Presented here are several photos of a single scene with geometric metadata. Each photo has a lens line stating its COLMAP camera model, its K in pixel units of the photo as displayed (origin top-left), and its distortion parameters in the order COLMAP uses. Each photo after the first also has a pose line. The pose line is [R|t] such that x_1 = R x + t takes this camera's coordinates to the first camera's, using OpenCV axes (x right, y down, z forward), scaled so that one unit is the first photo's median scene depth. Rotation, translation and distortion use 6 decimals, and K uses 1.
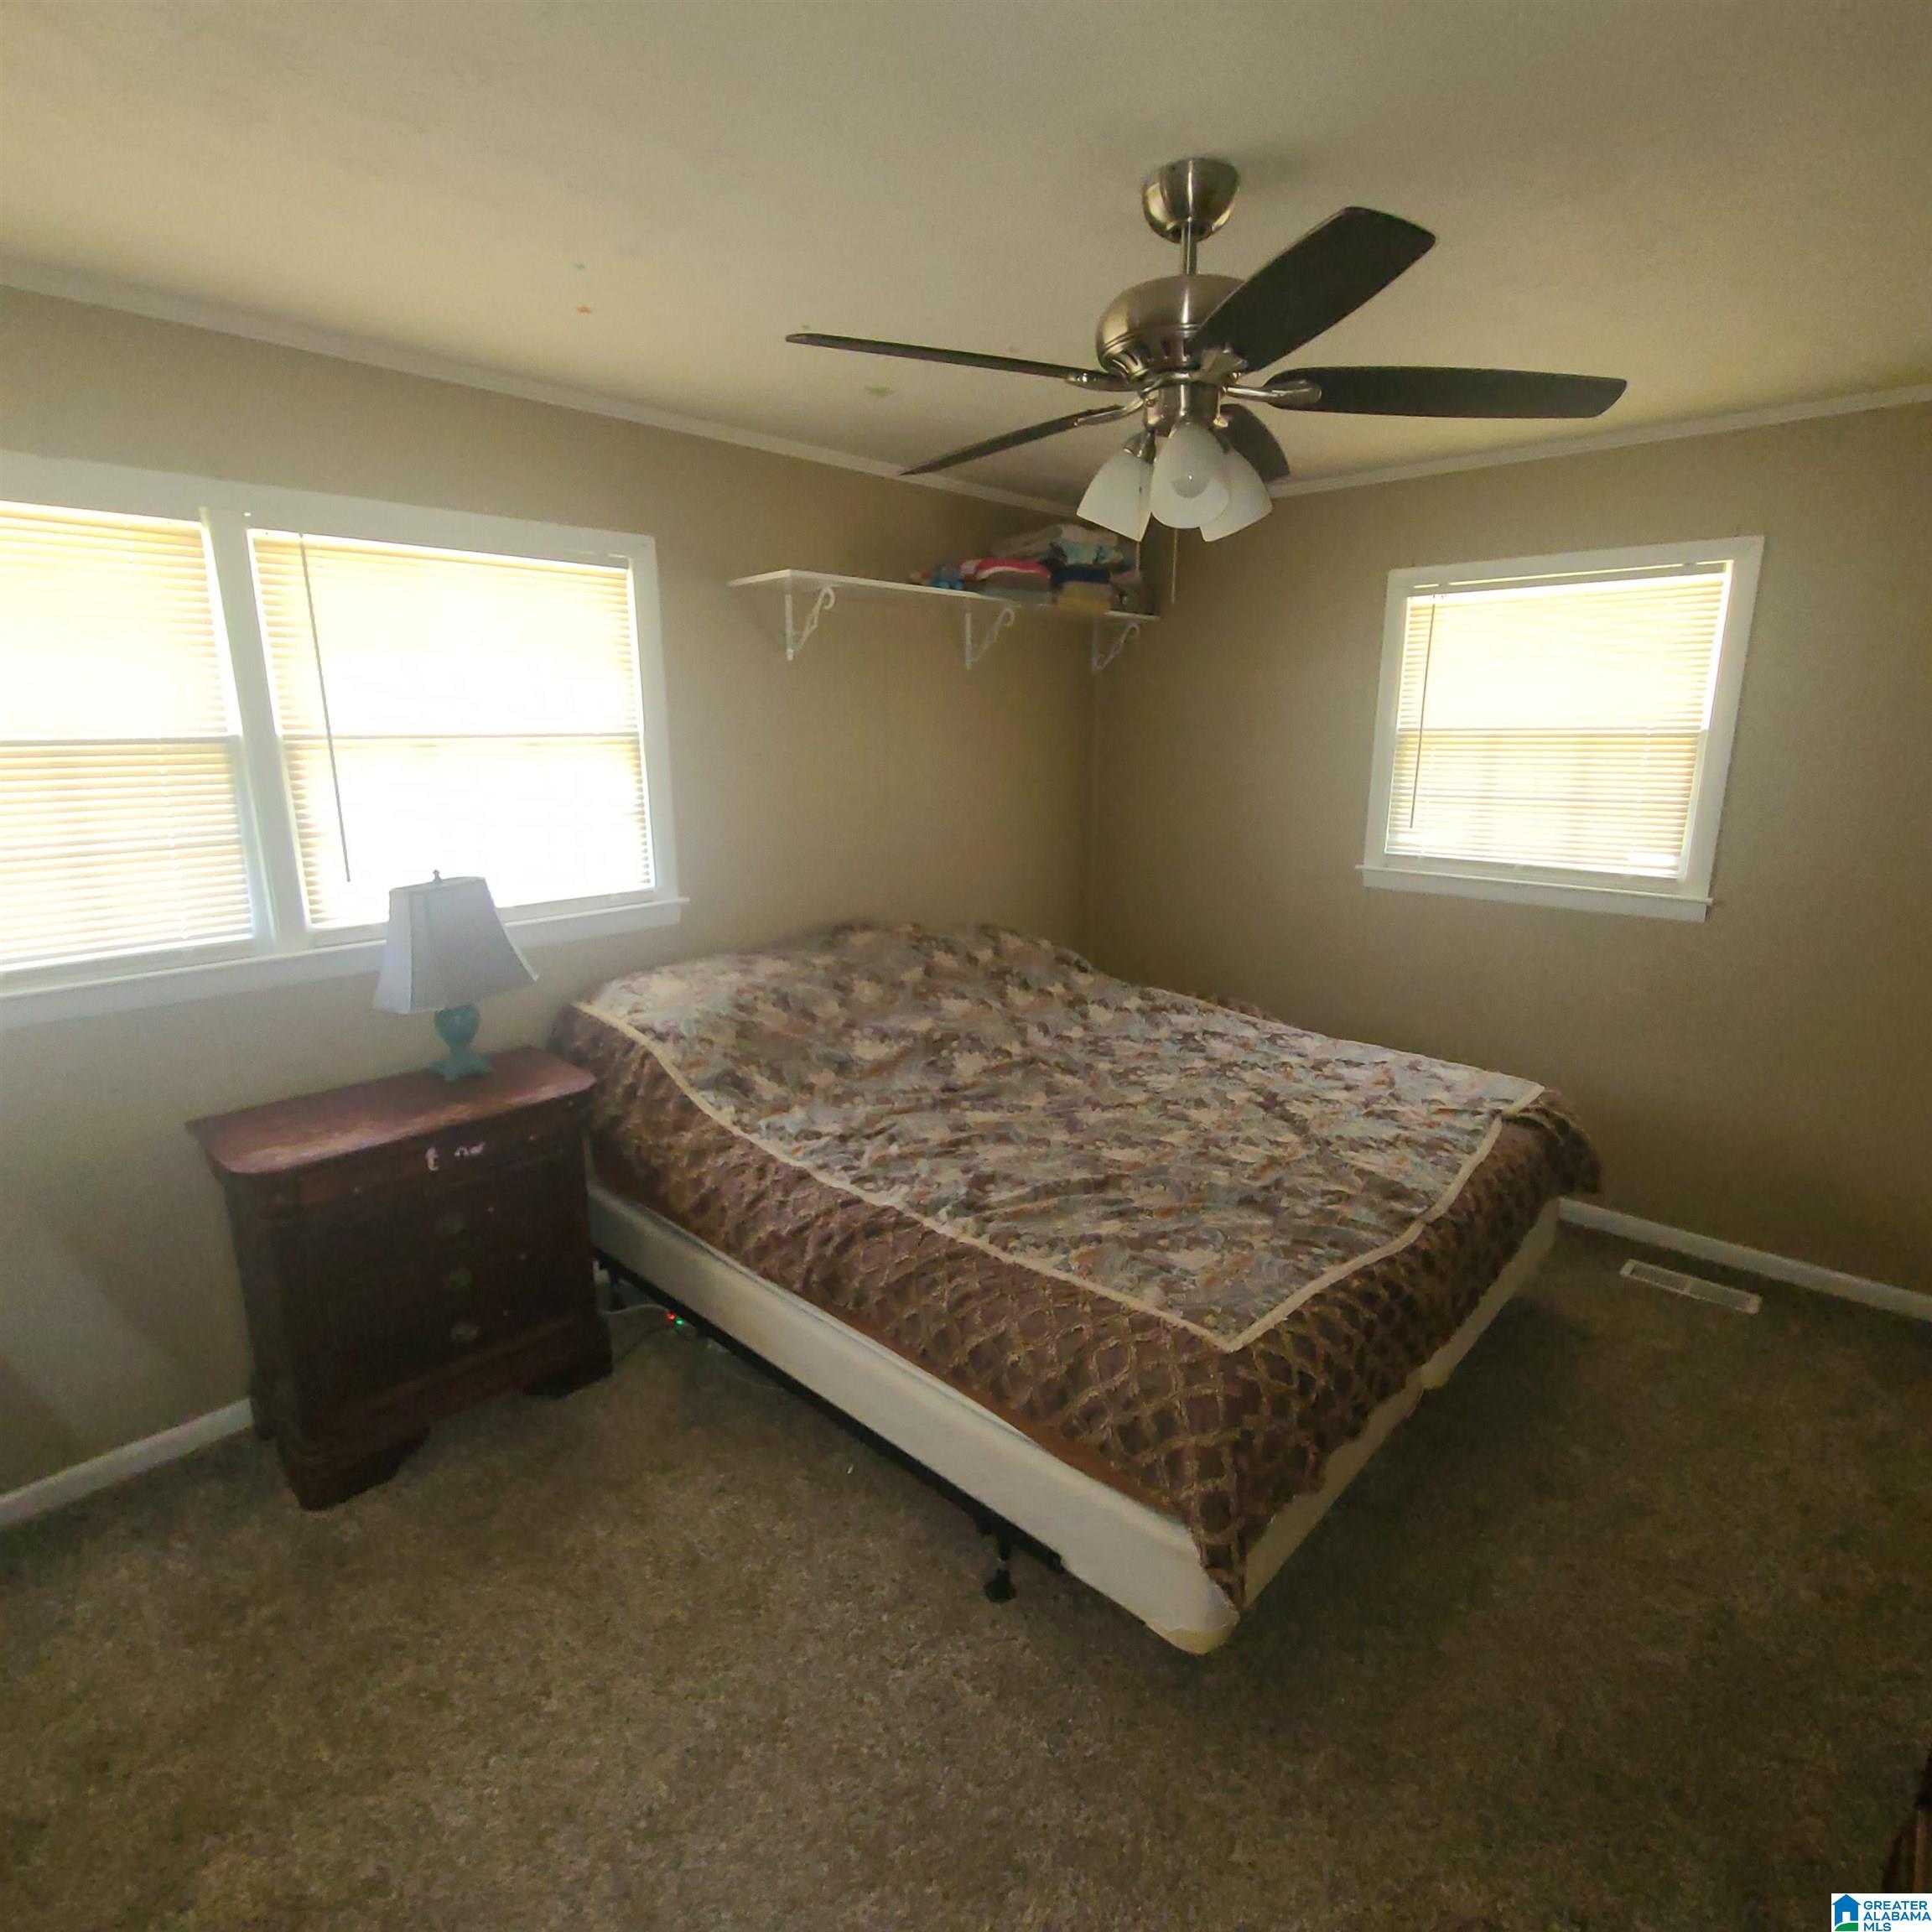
lens RADIAL K [[1055.5, 0, 960.2], [0, 1055.5, 974.9], [0, 0, 1]] dist [0.006031, -0.006640]
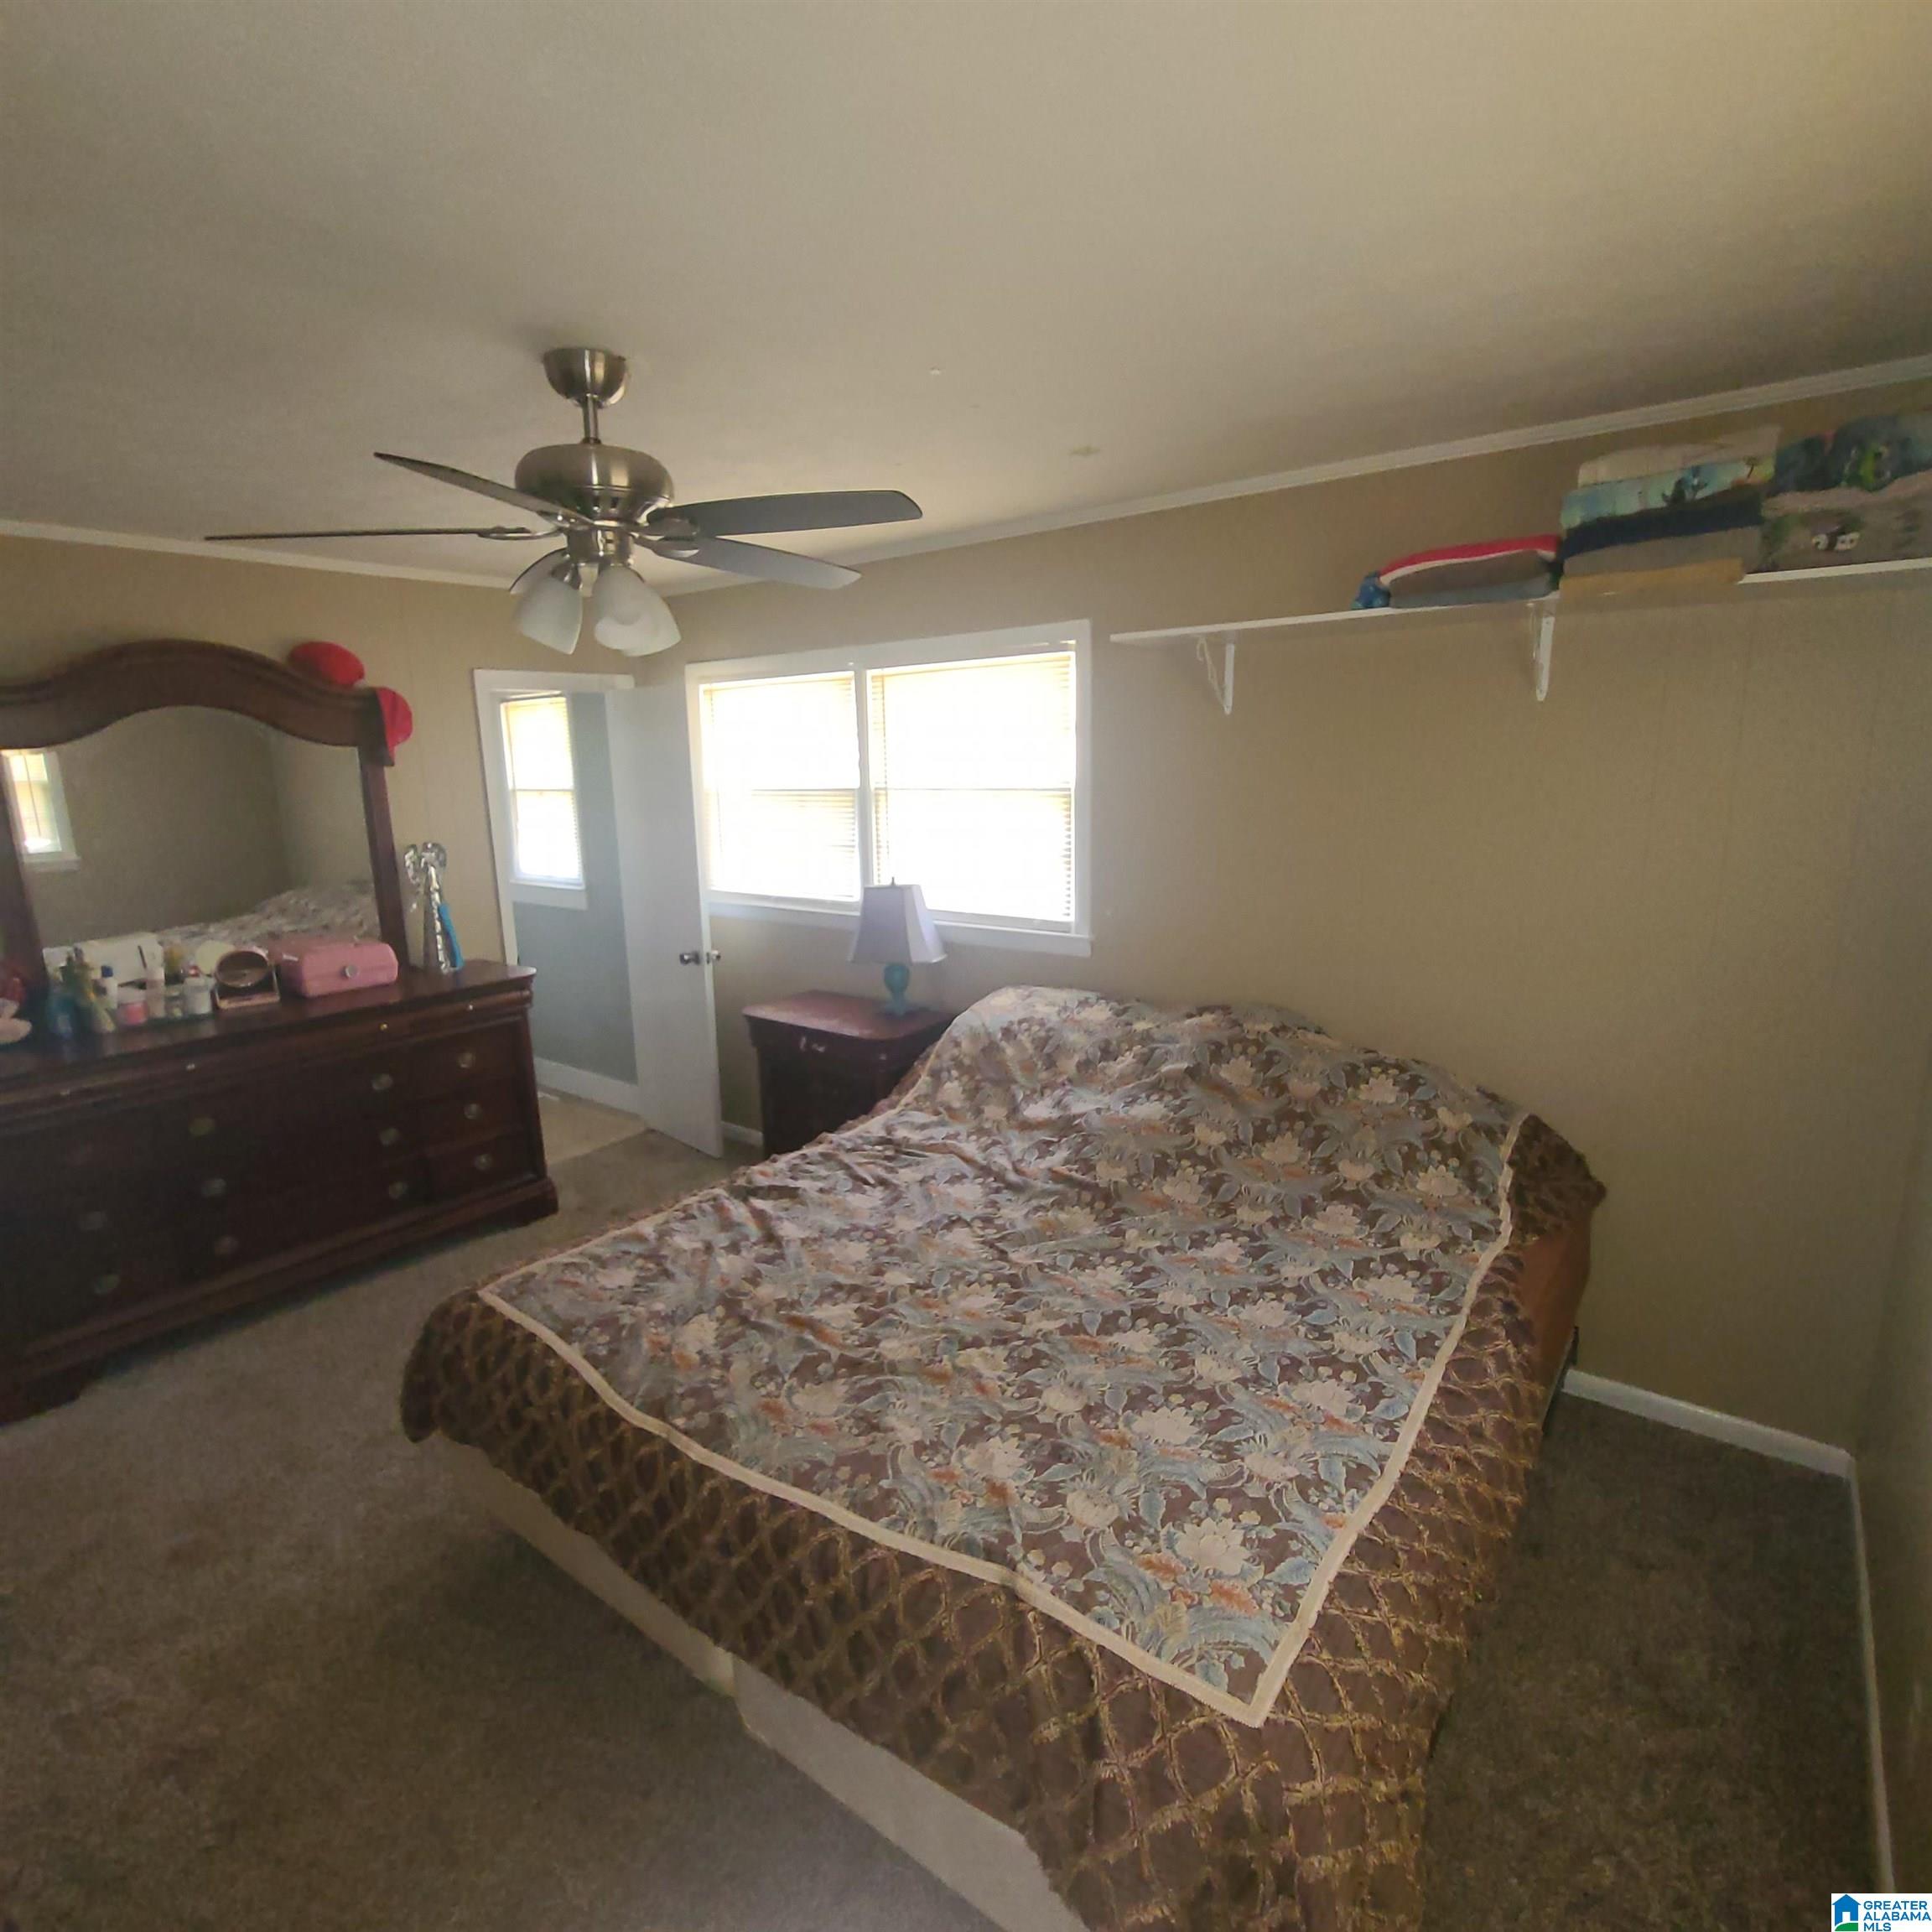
lens RADIAL K [[1055.5, 0, 960.2], [0, 1055.5, 974.9], [0, 0, 1]] dist [0.006031, -0.006640]
pose [[0.094235, 0.208774, -0.973413, 0.981706], [-0.208149, 0.960286, 0.185808, -0.253624], [0.973547, 0.185105, 0.133949, 0.869571]]
